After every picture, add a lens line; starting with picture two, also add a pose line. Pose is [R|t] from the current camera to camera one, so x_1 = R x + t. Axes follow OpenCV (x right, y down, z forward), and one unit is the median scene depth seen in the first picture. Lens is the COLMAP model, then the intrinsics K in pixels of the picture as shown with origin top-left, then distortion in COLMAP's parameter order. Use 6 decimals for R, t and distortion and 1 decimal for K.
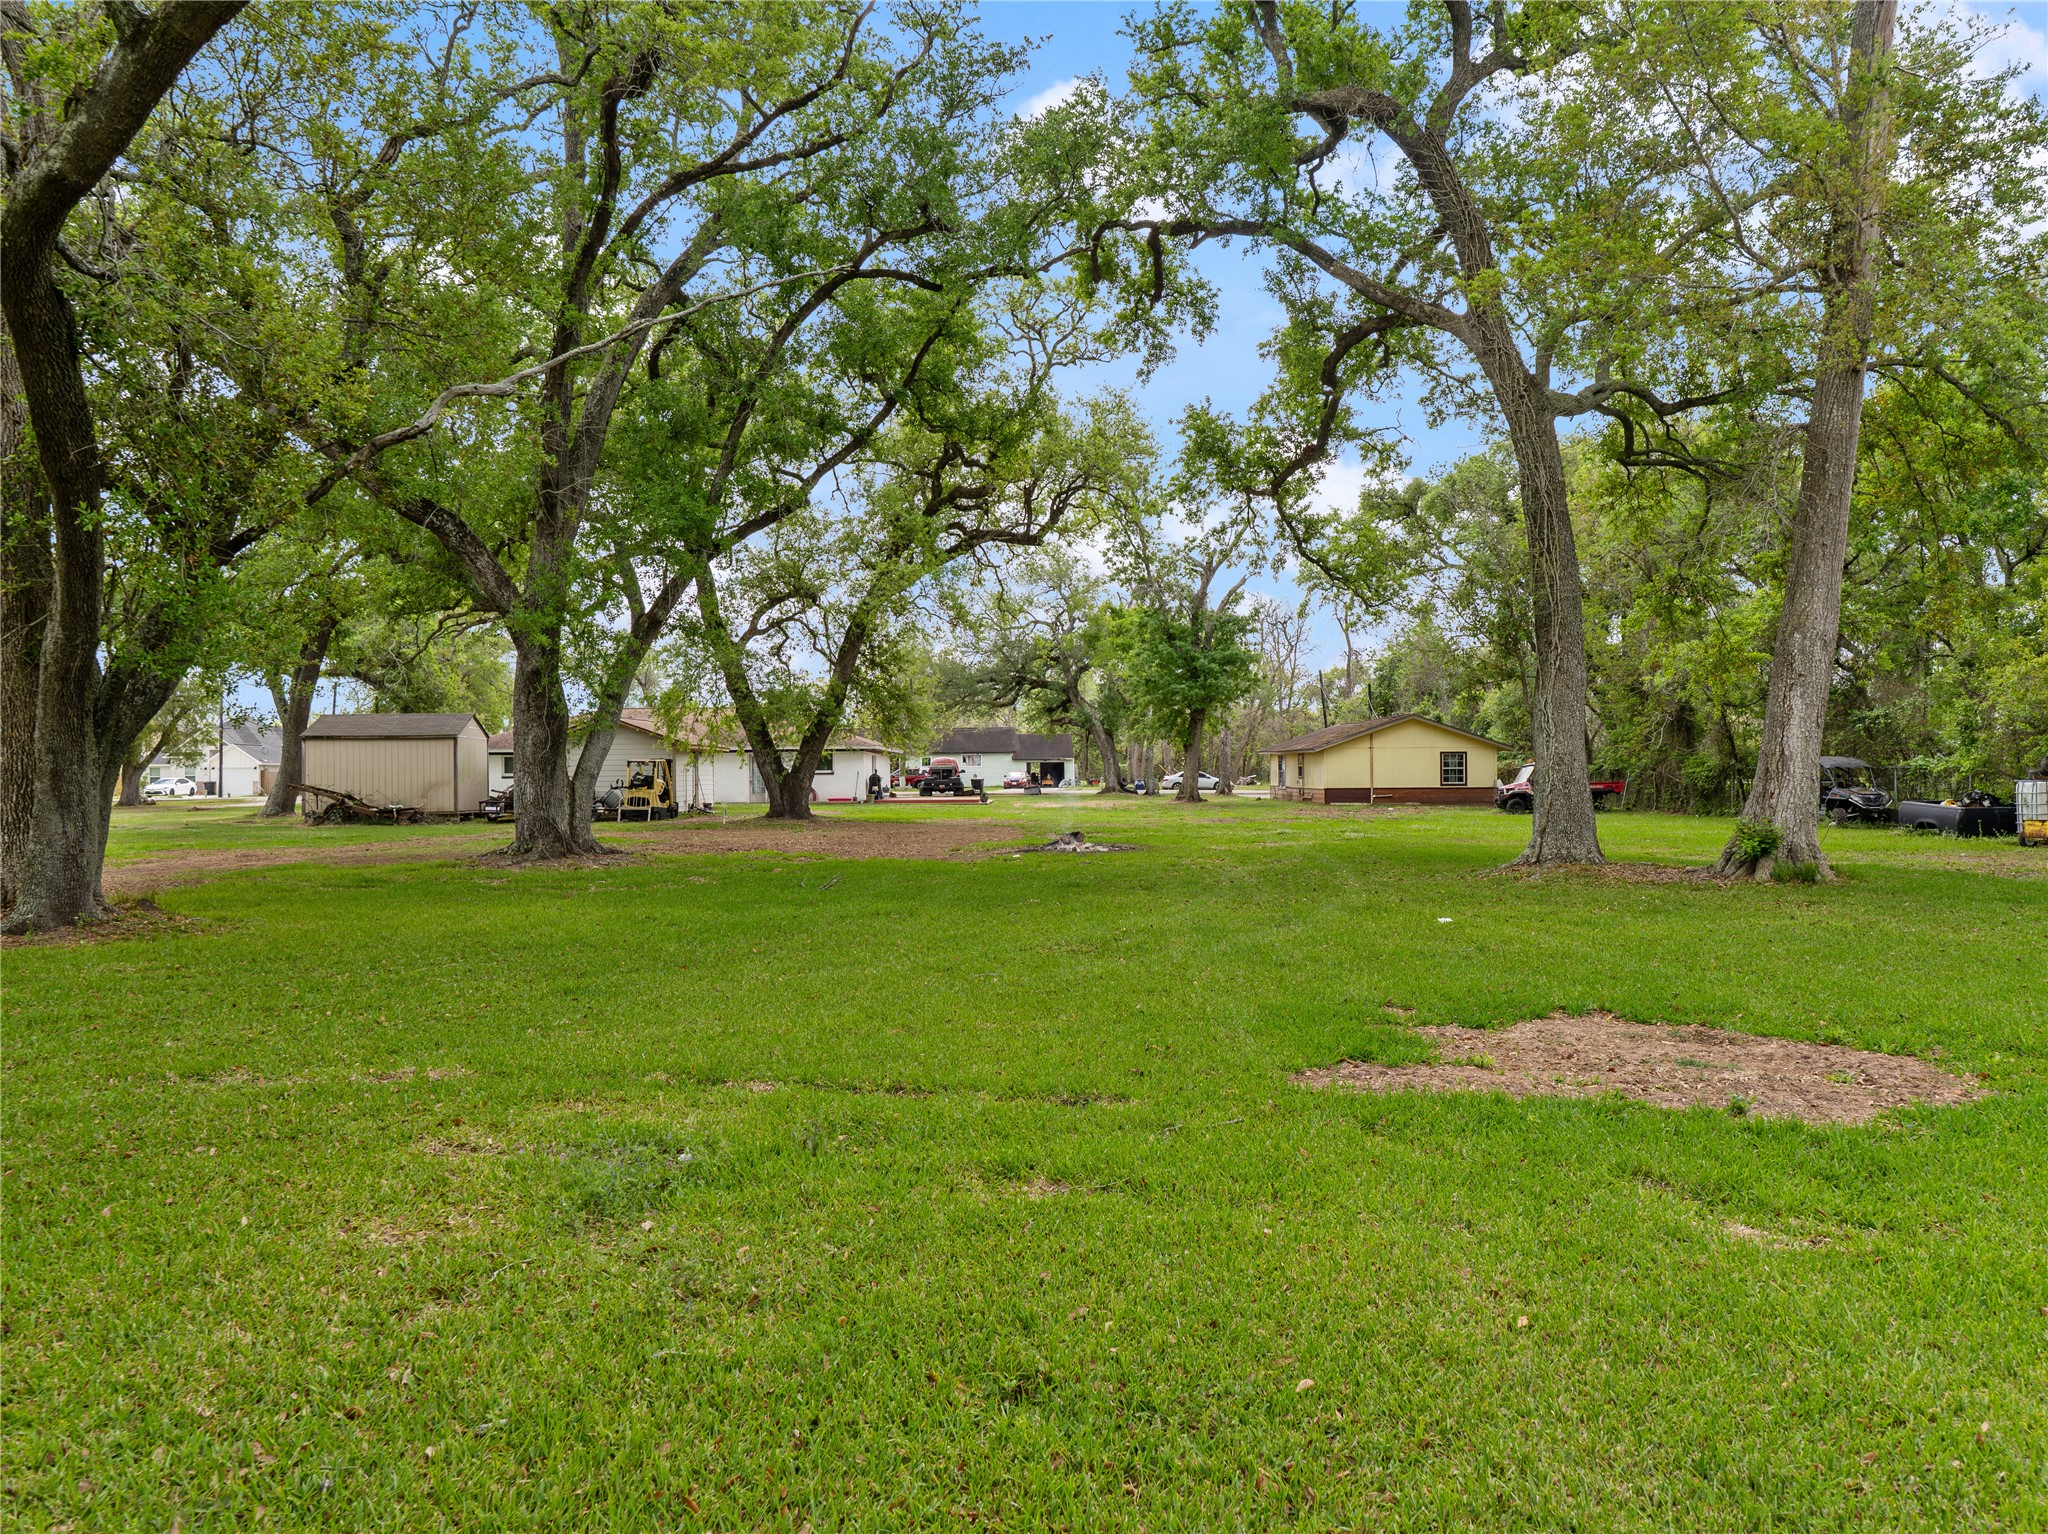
lens RADIAL K [[1445.2, 0, 1024.0], [0, 1445.2, 767.0], [0, 0, 1]] dist [-0.000204, -0.000194]
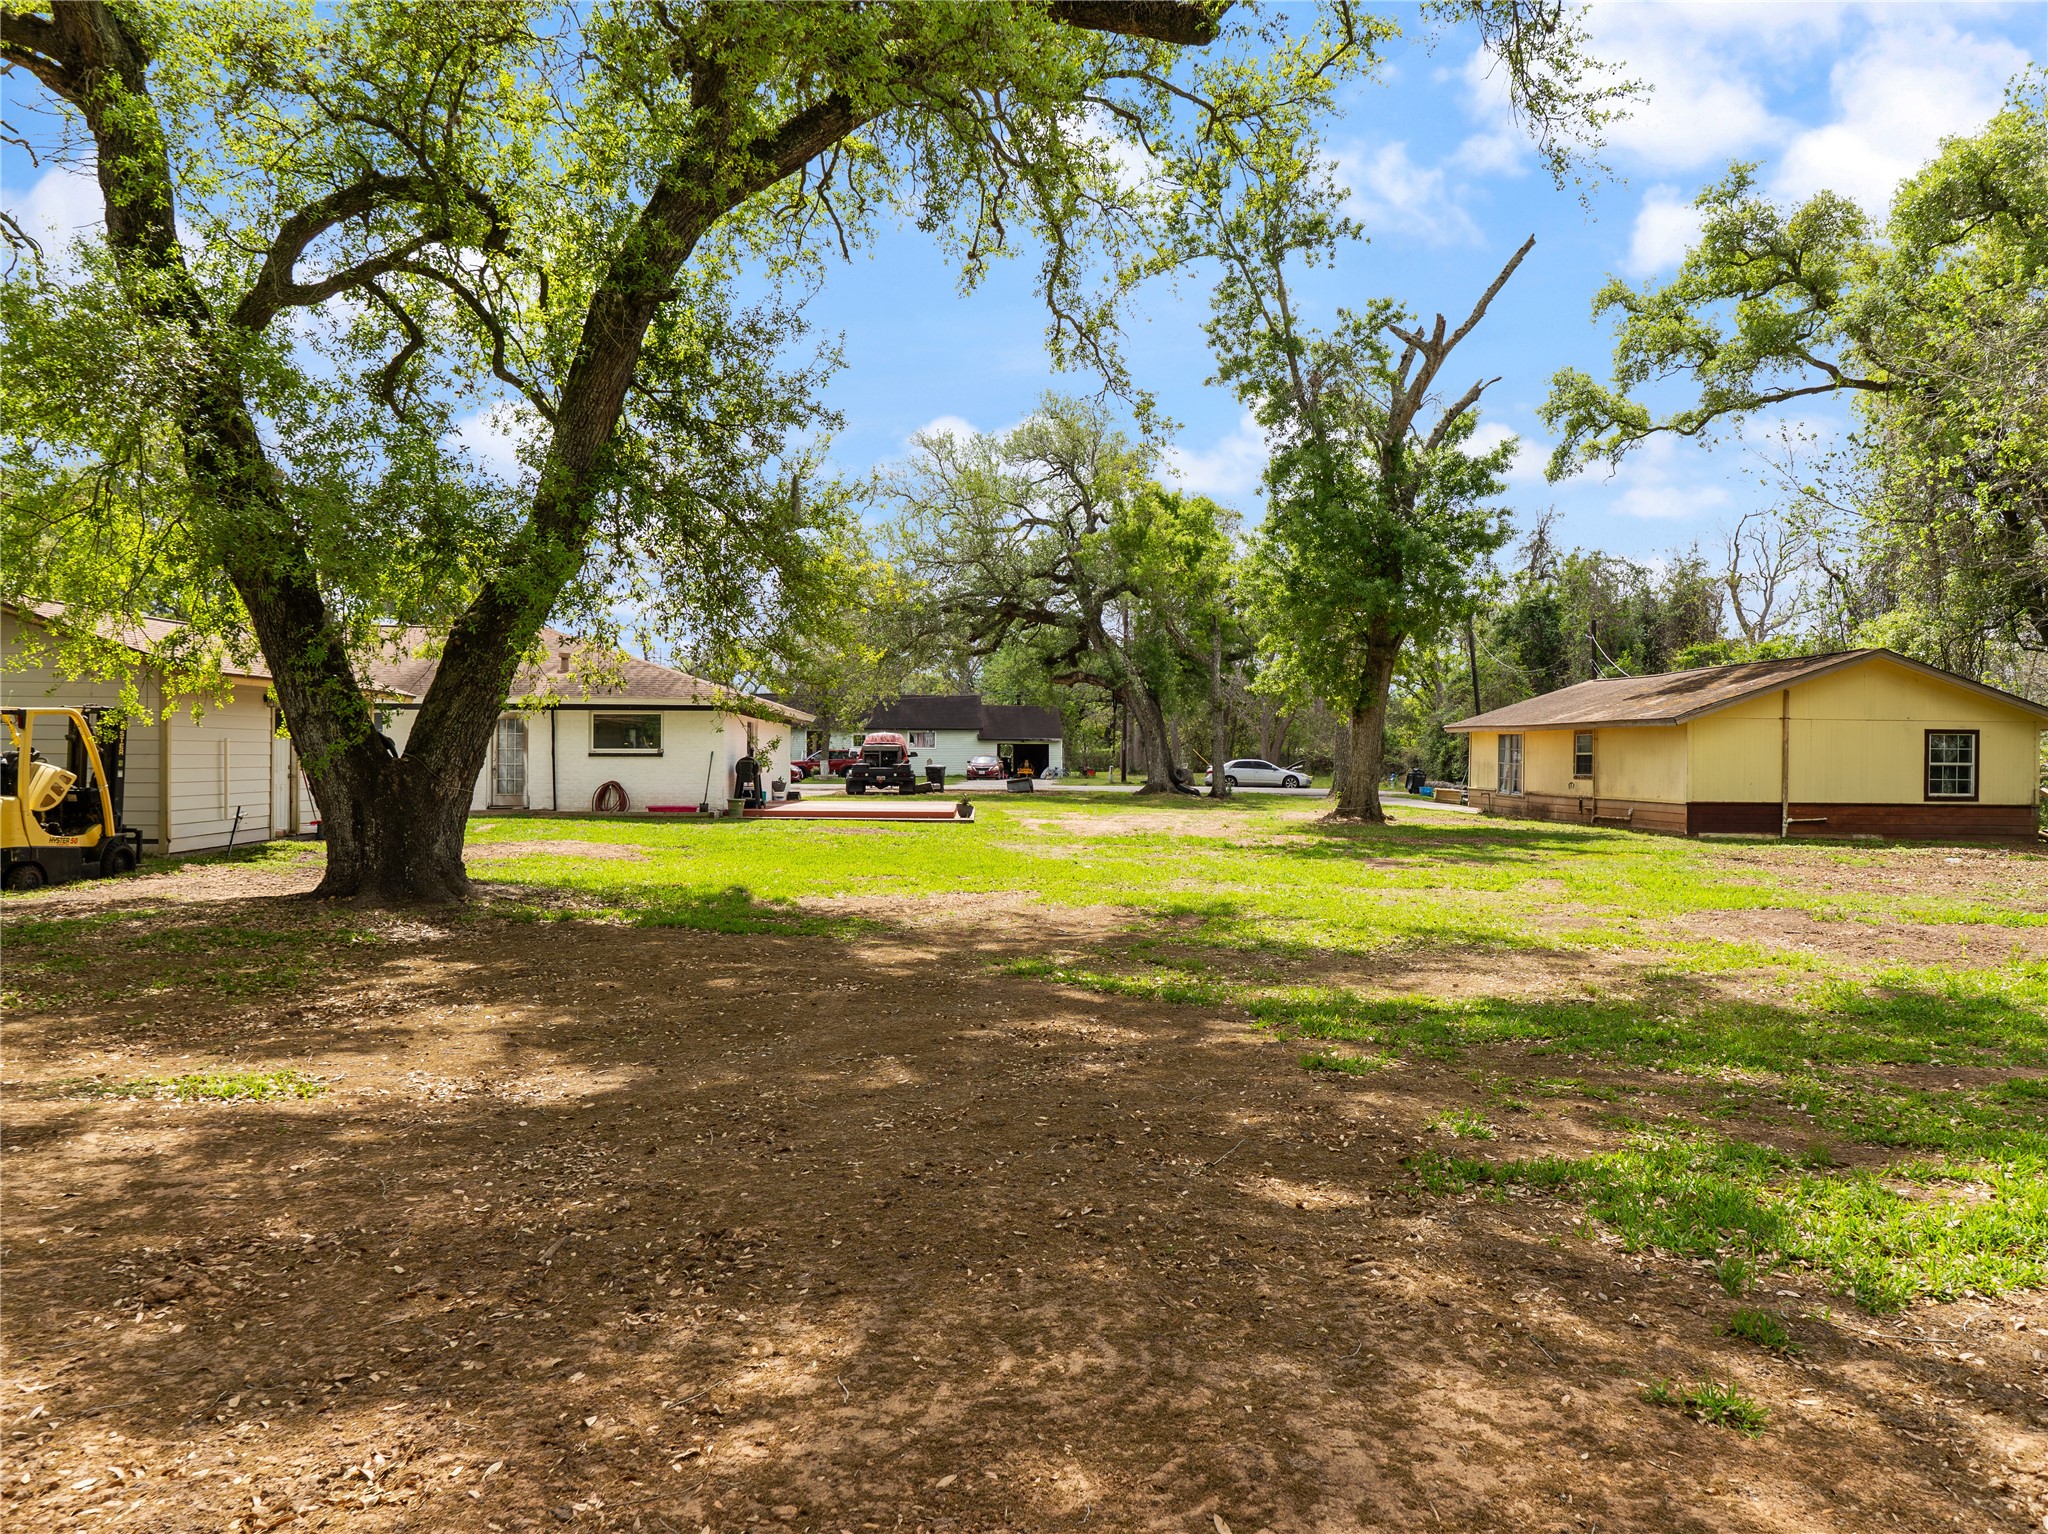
lens RADIAL K [[1445.2, 0, 1024.0], [0, 1445.2, 767.0], [0, 0, 1]] dist [-0.000204, -0.000194]
pose [[0.998994, 0.014947, 0.042278, -0.022454], [-0.015397, 0.999828, 0.010353, 0.001171], [-0.042116, -0.010994, 0.999052, 0.388817]]
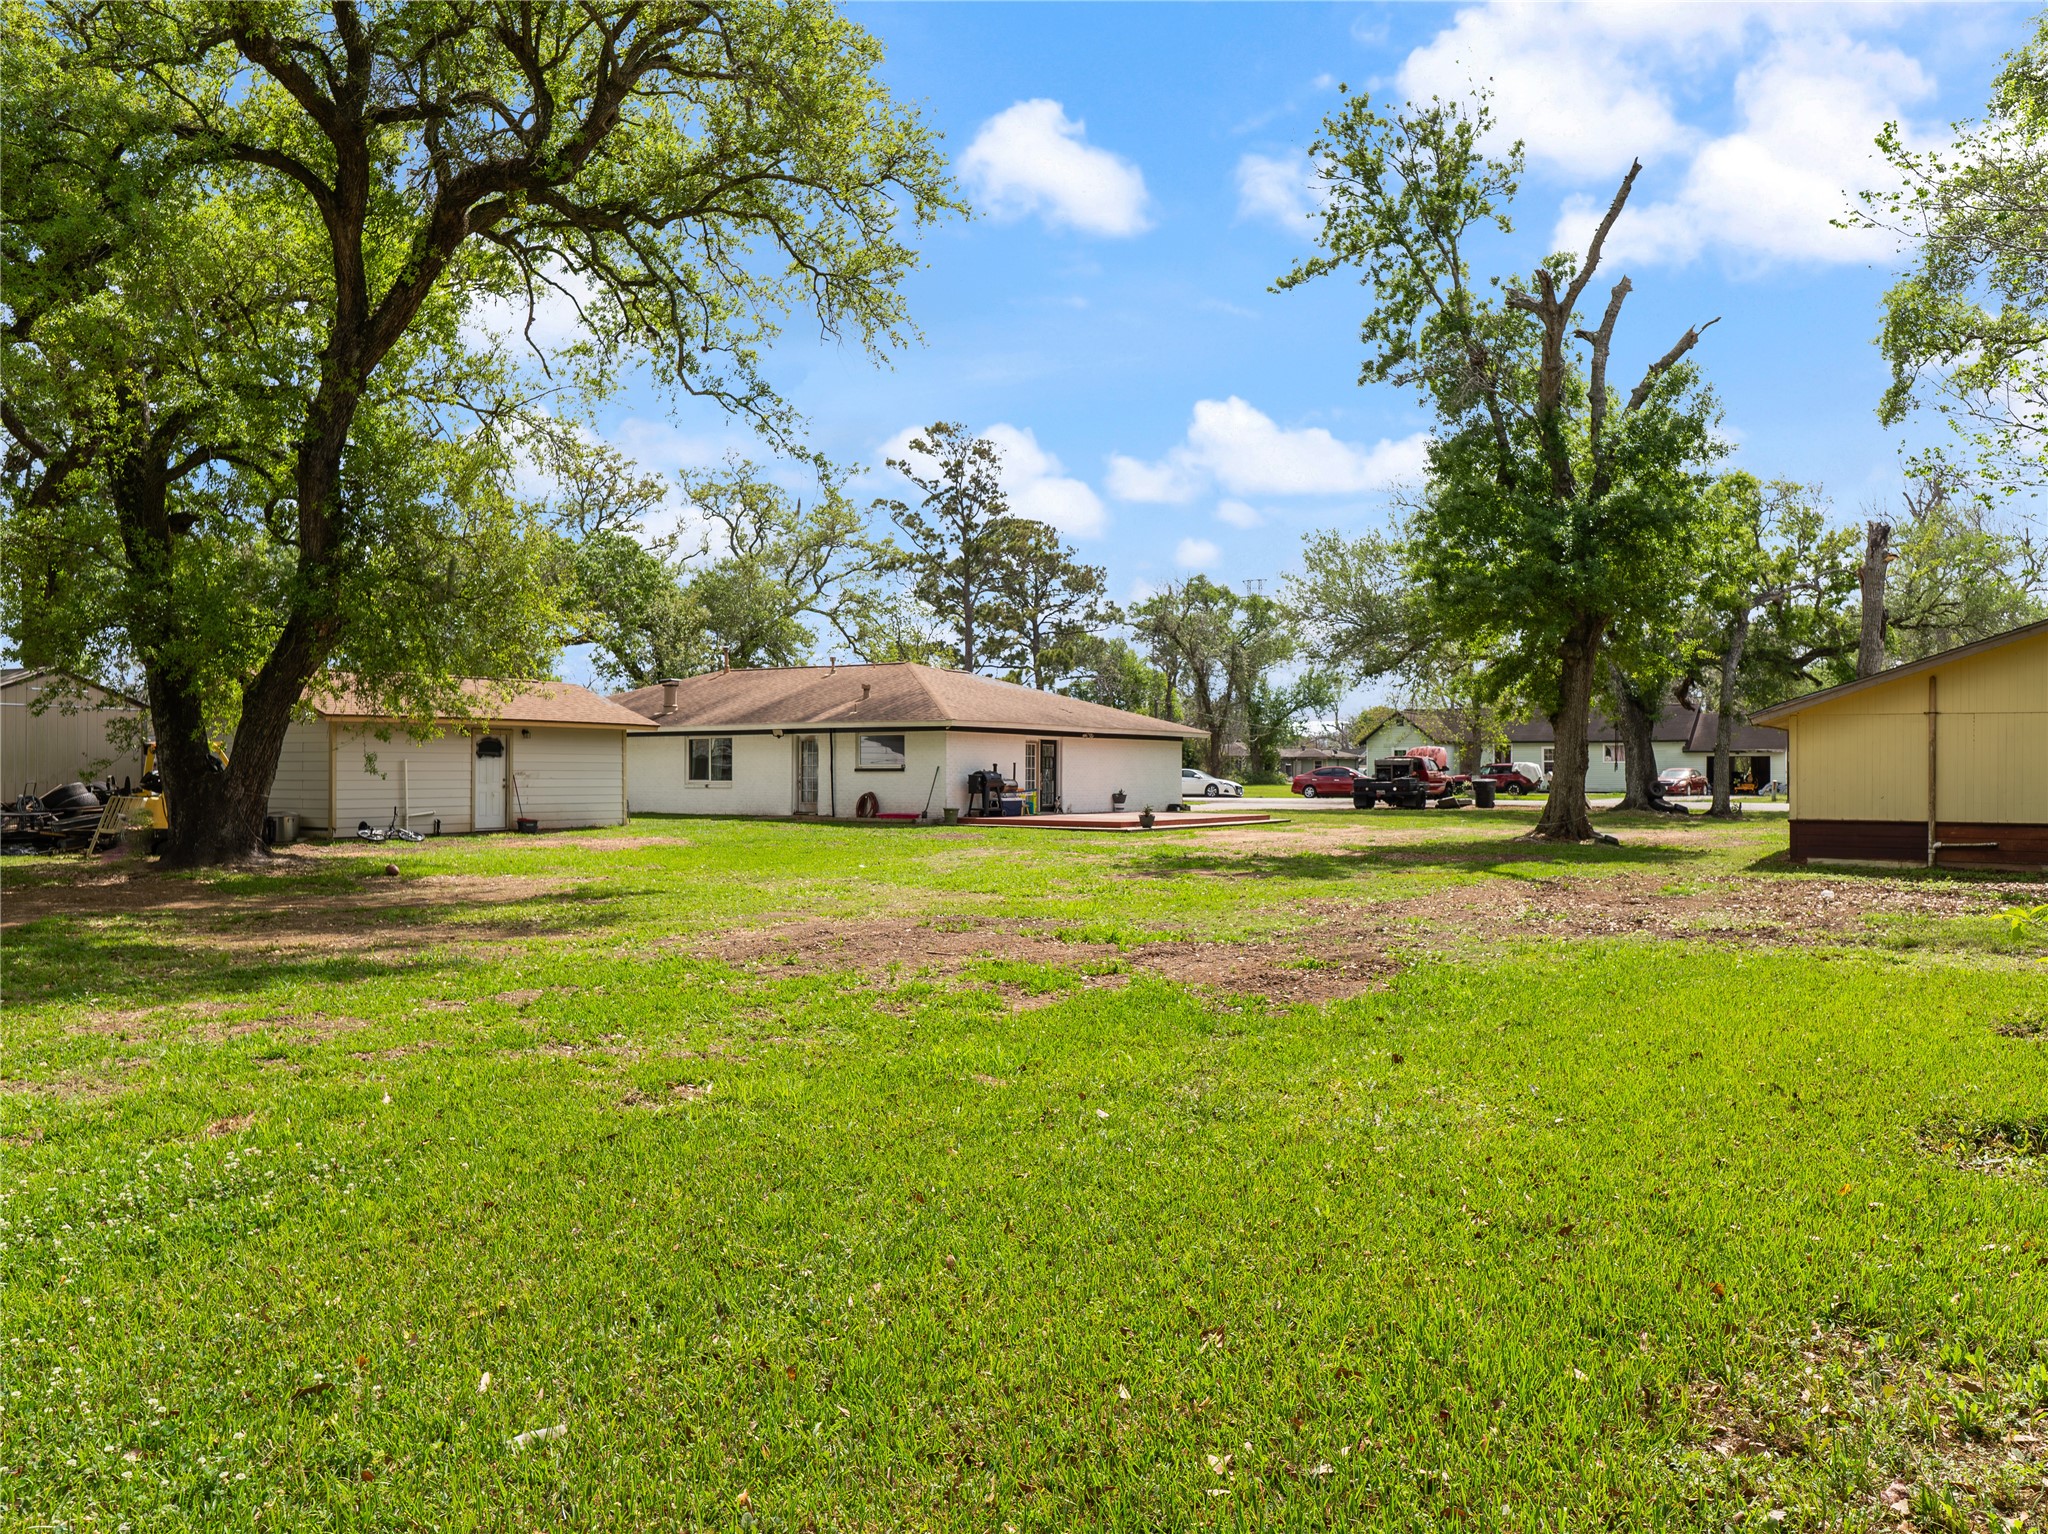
lens RADIAL K [[1445.2, 0, 1024.0], [0, 1445.2, 767.0], [0, 0, 1]] dist [-0.000204, -0.000194]
pose [[0.874785, 0.008011, -0.484445, 0.149306], [-0.006199, 0.999967, 0.005343, -0.000044], [0.484471, -0.001671, 0.874806, 0.409289]]
